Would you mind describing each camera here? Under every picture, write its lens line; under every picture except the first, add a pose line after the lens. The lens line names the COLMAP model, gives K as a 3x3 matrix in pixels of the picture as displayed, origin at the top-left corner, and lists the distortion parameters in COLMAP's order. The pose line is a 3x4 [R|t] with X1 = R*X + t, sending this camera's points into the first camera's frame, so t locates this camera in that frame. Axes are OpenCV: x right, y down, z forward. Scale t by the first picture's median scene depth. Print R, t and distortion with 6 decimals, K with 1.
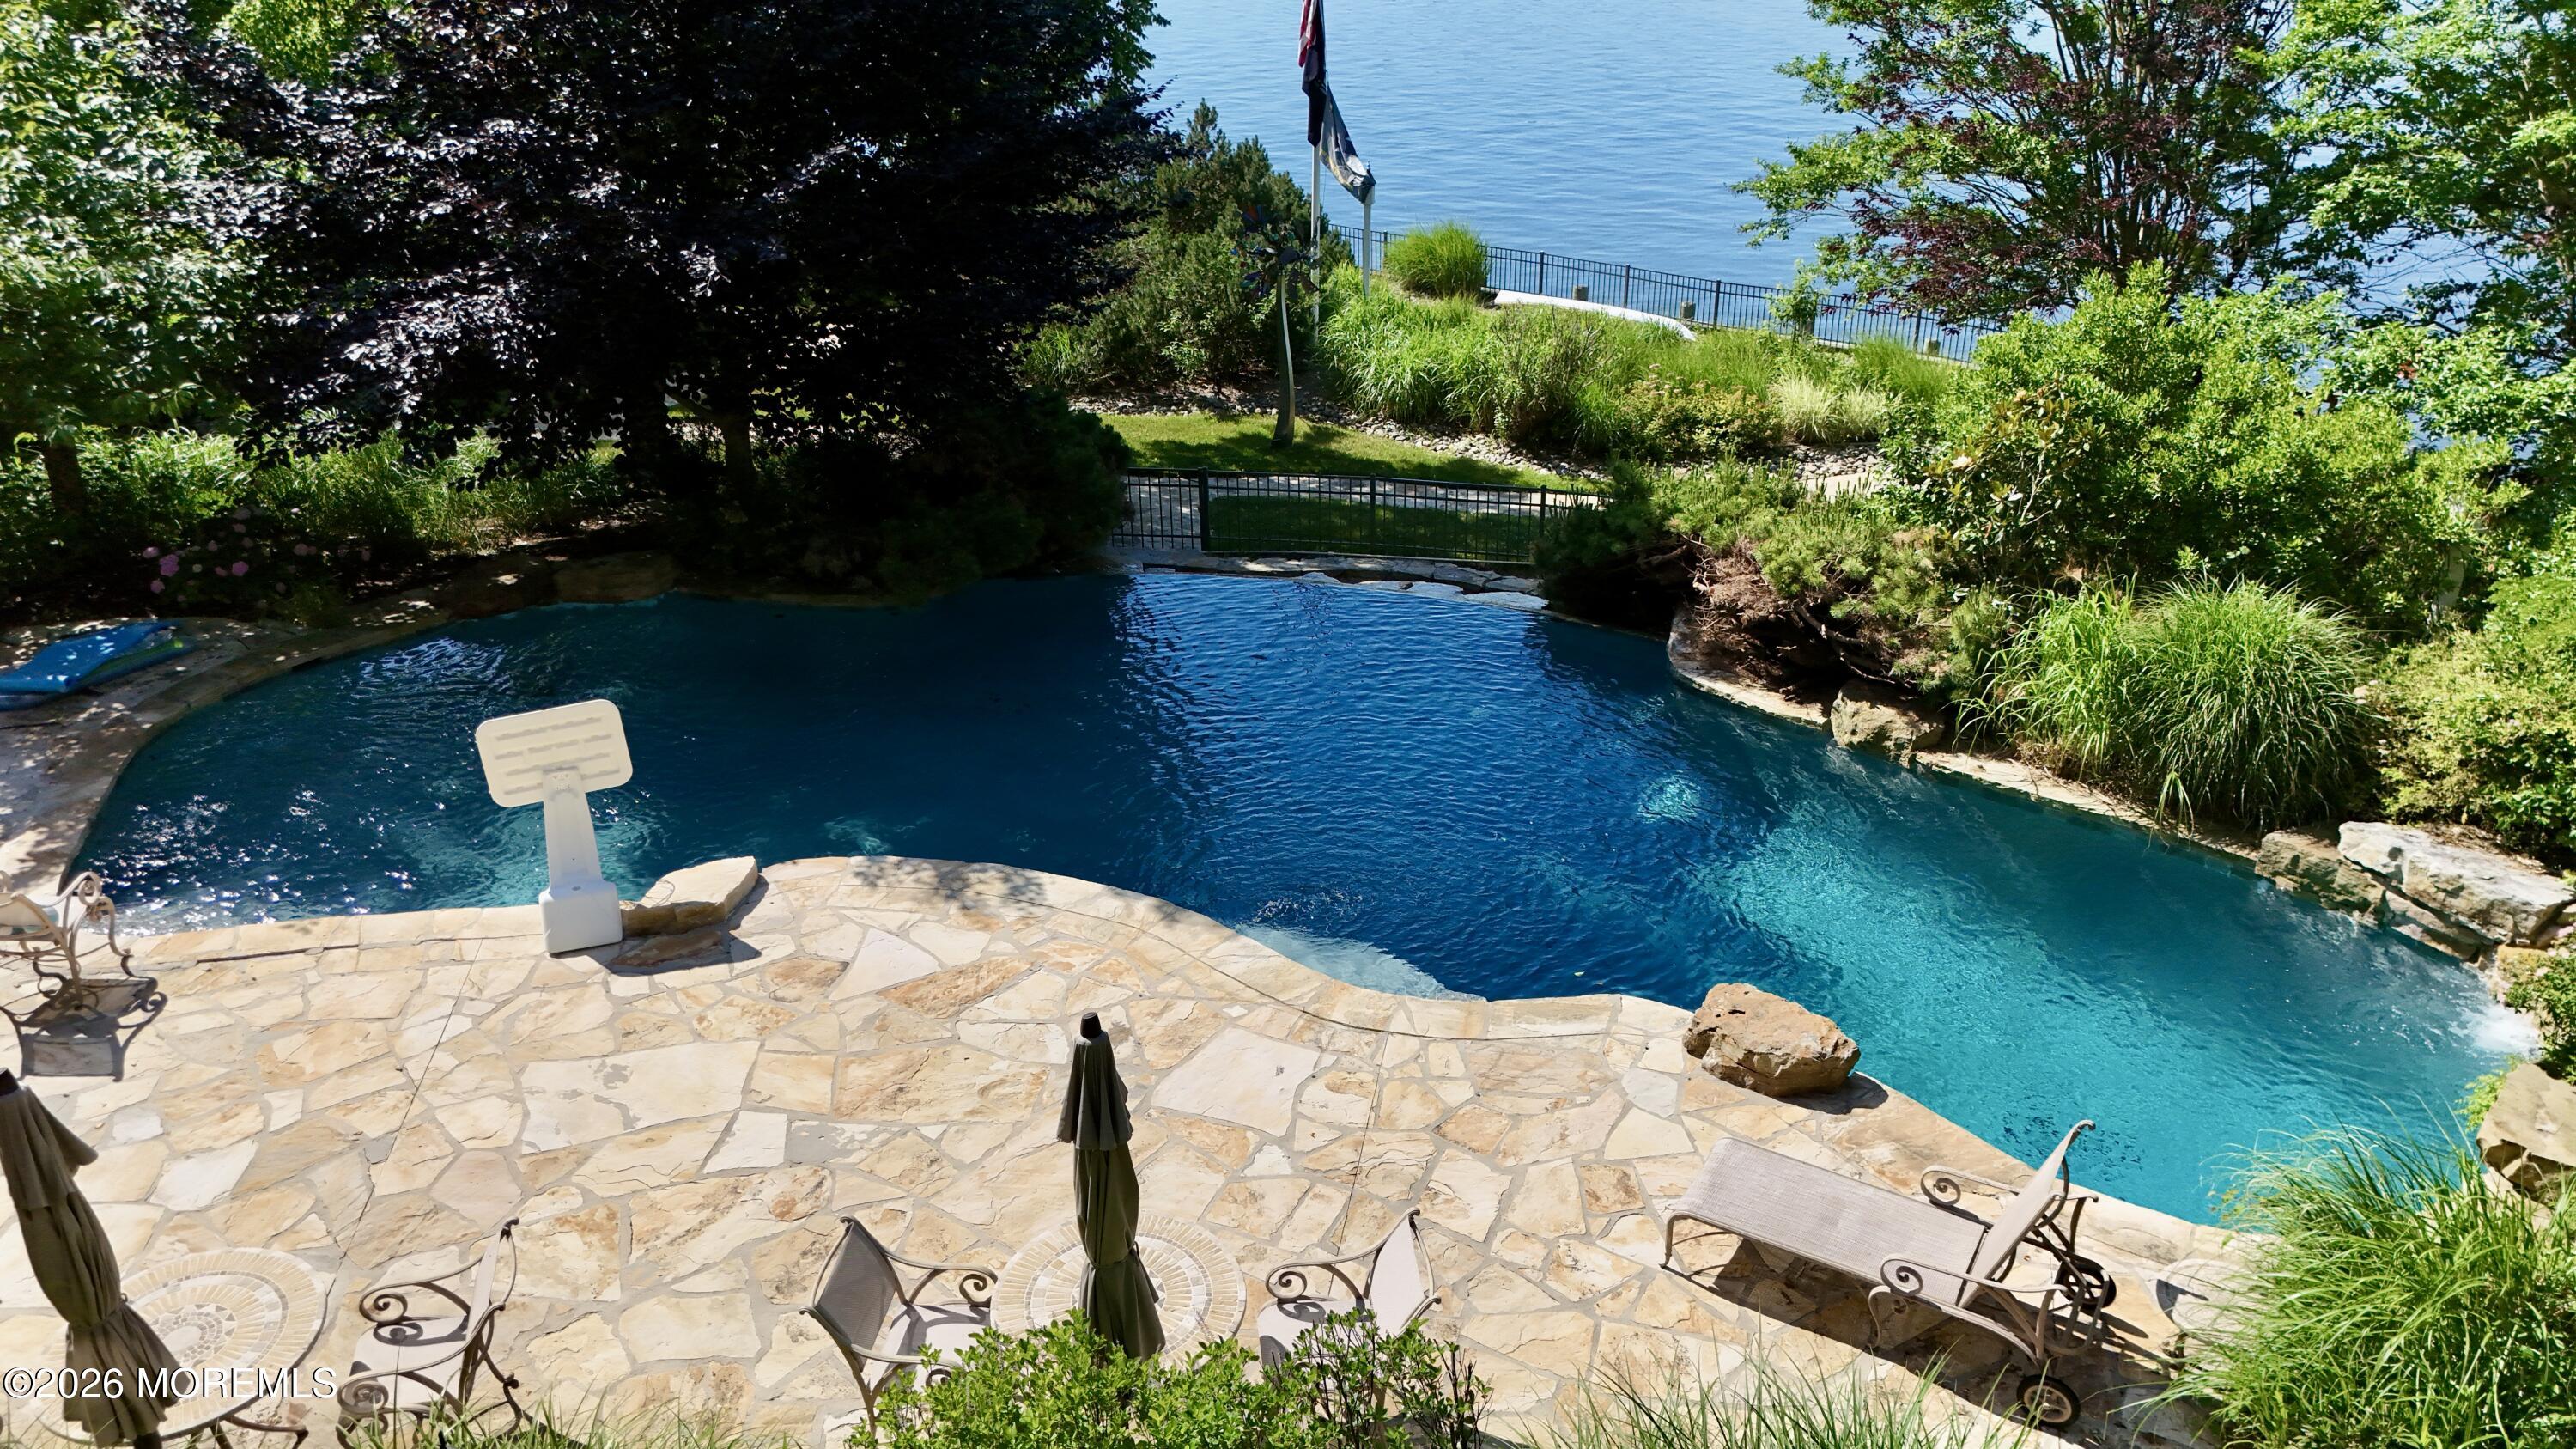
lens RADIAL K [[1891.3, 0, 1277.0], [0, 1891.3, 727.8], [0, 0, 1]] dist [0.096924, -0.096899]
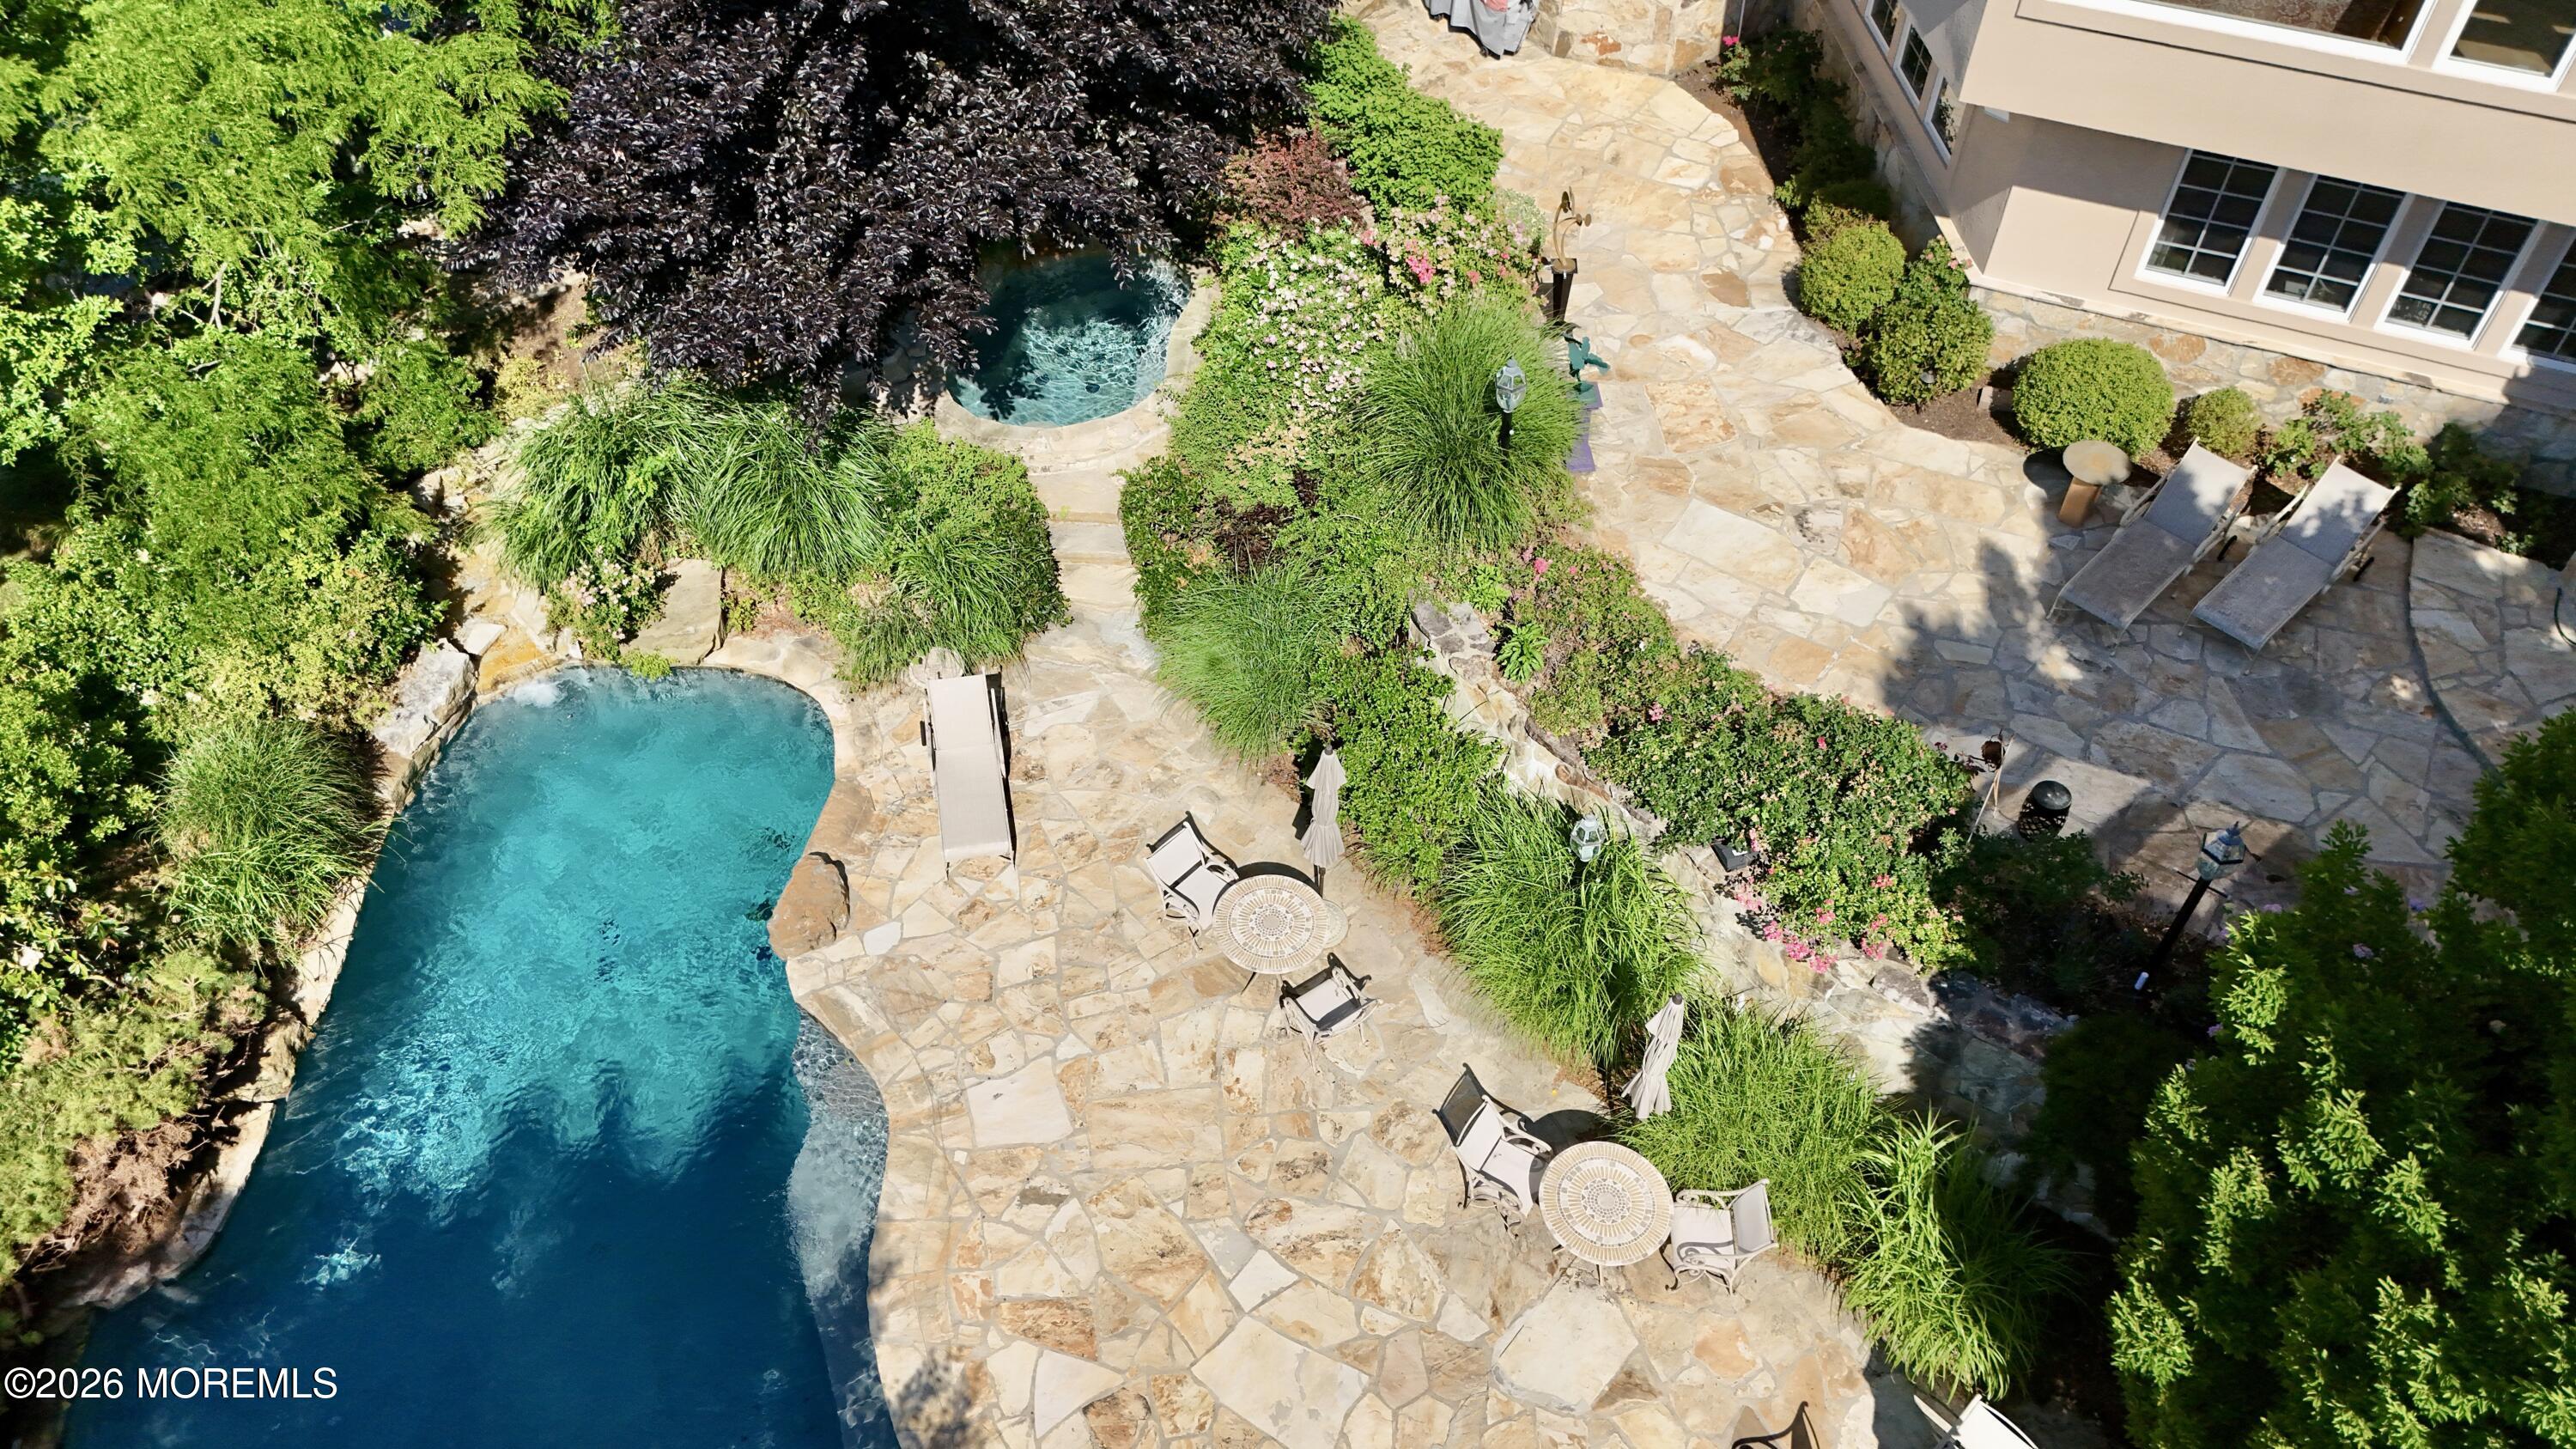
lens RADIAL K [[1891.3, 0, 1277.0], [0, 1891.3, 727.8], [0, 0, 1]] dist [0.096924, -0.096899]
pose [[-0.670047, -0.556041, 0.491787, -0.631290], [0.339777, 0.359292, 0.869172, -1.012709], [-0.659991, 0.749485, -0.051813, 0.604133]]
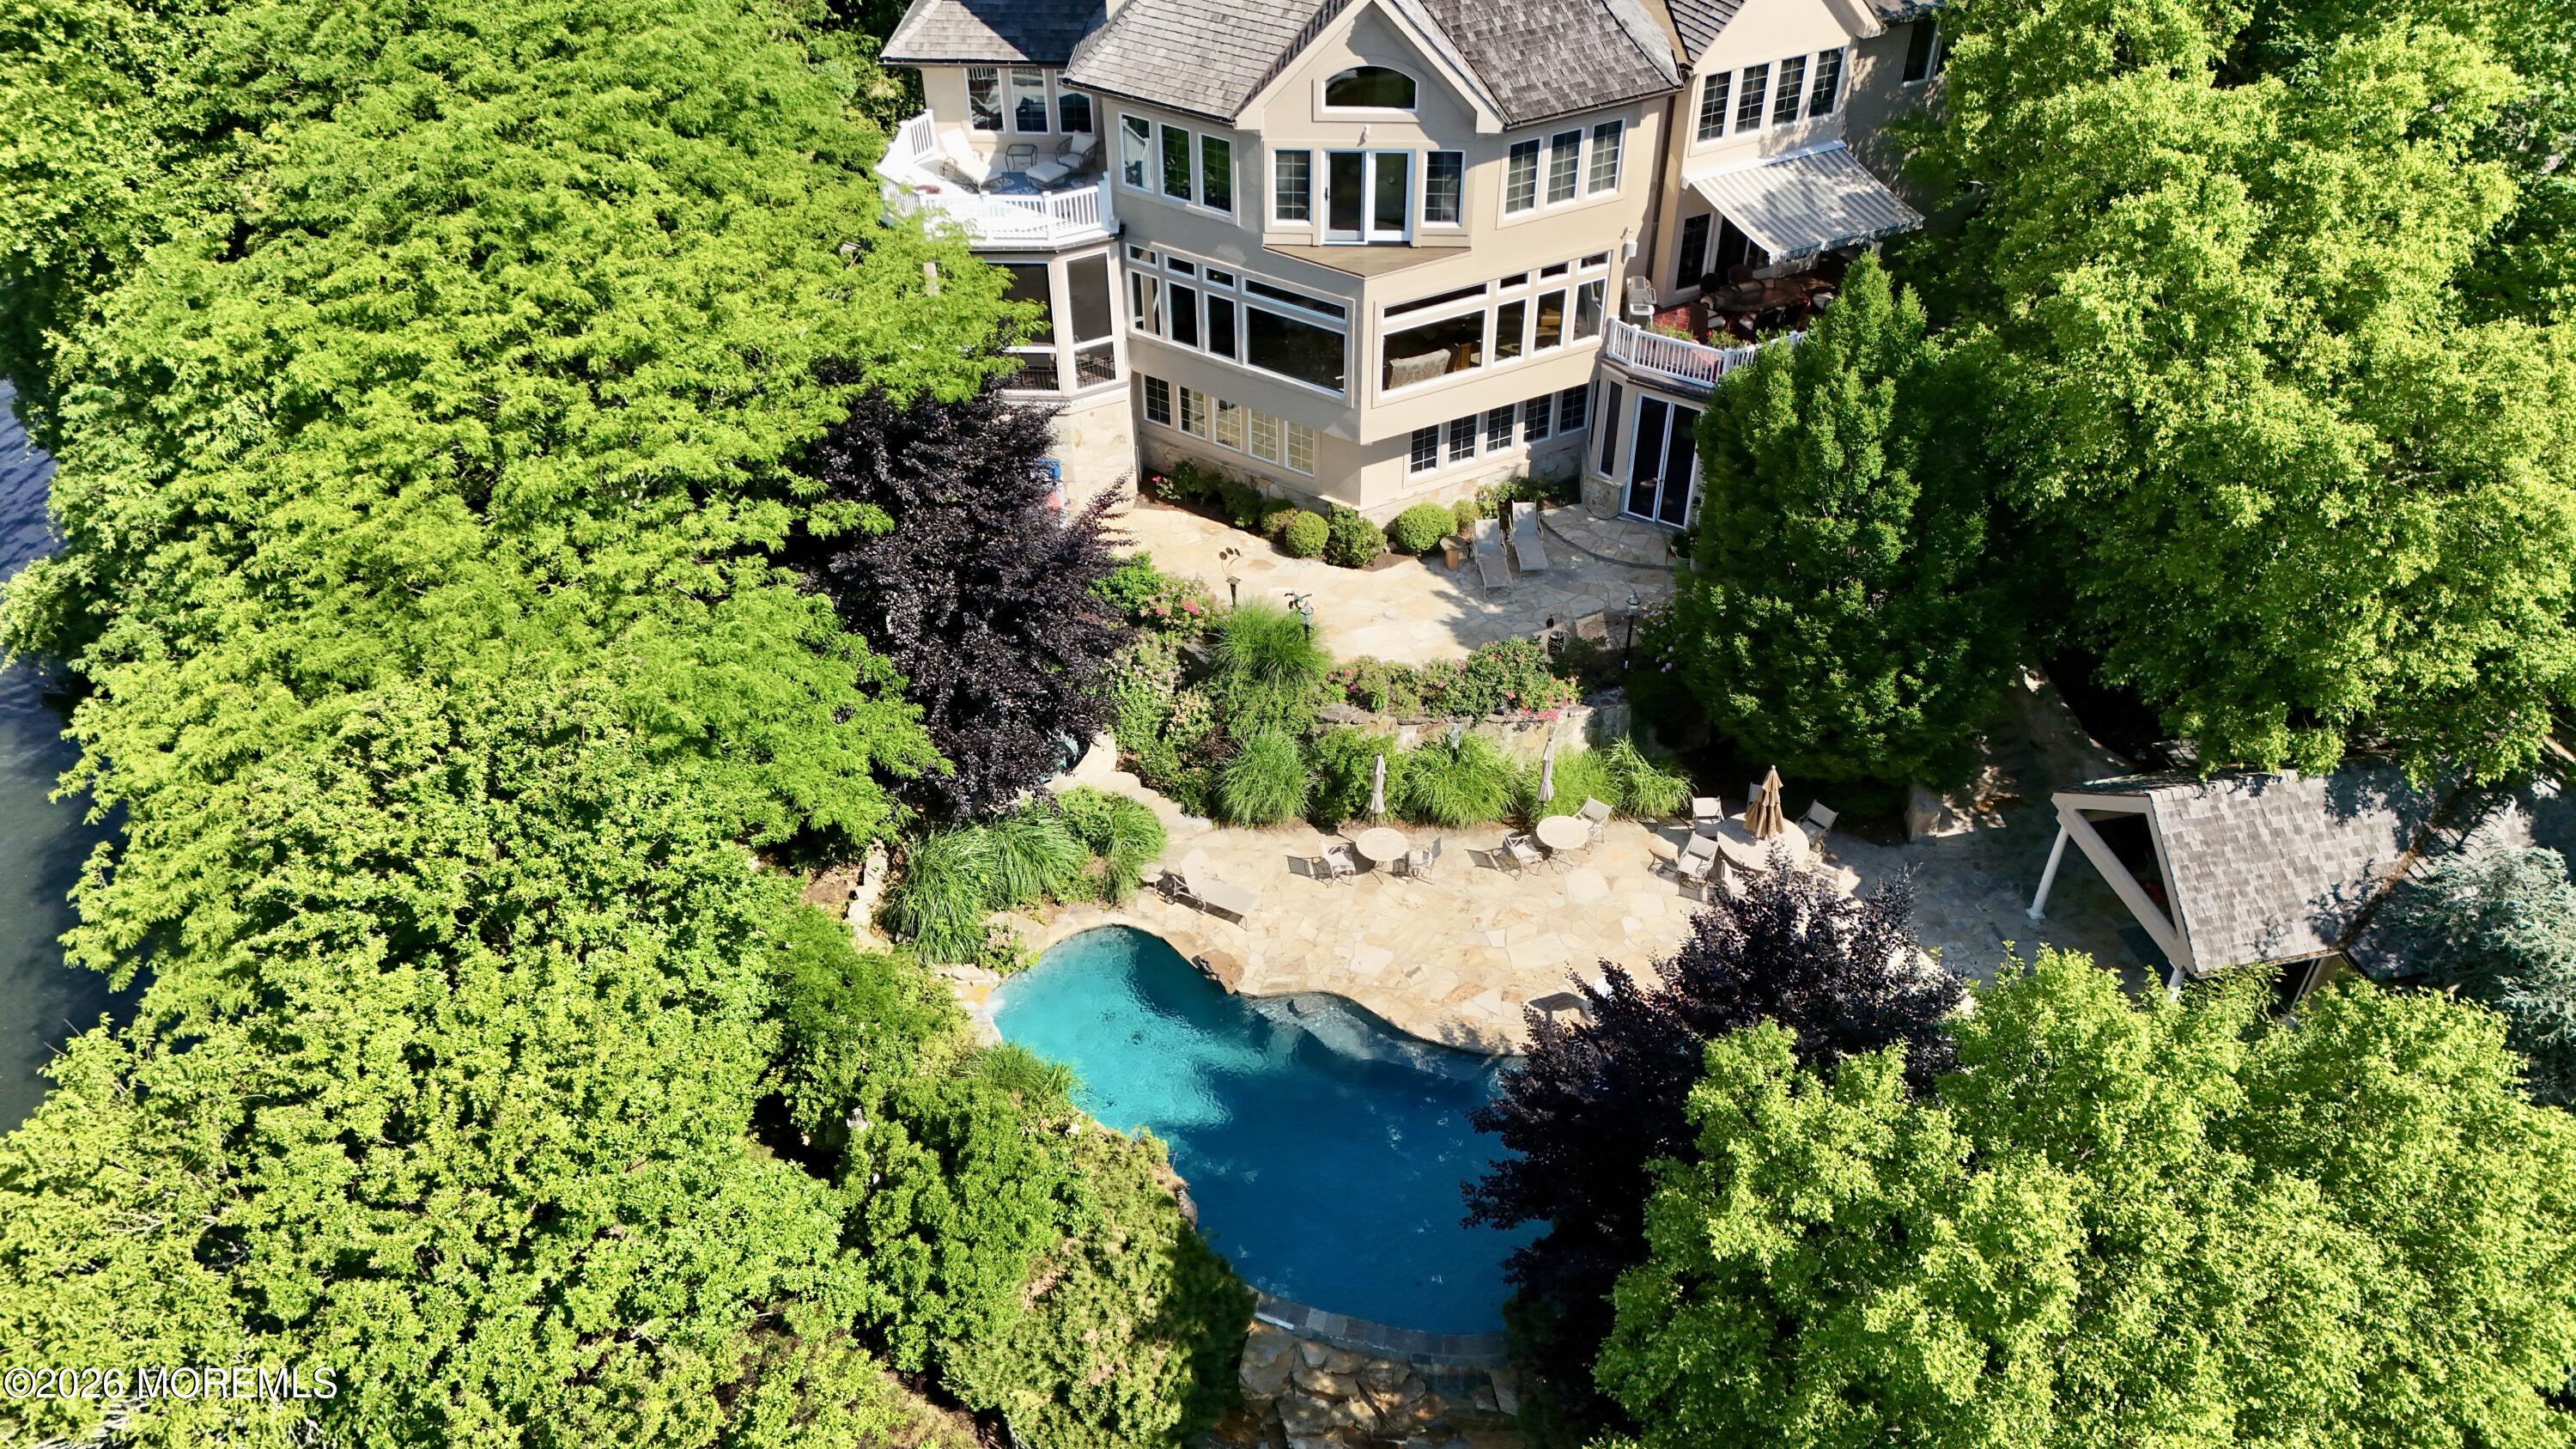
lens RADIAL K [[1891.3, 0, 1277.0], [0, 1891.3, 727.8], [0, 0, 1]] dist [0.096924, -0.096899]
pose [[-0.998724, 0.043181, -0.026194, 0.200643], [-0.004902, 0.433306, 0.901234, -2.670203], [0.050266, 0.900212, -0.432541, 1.802097]]
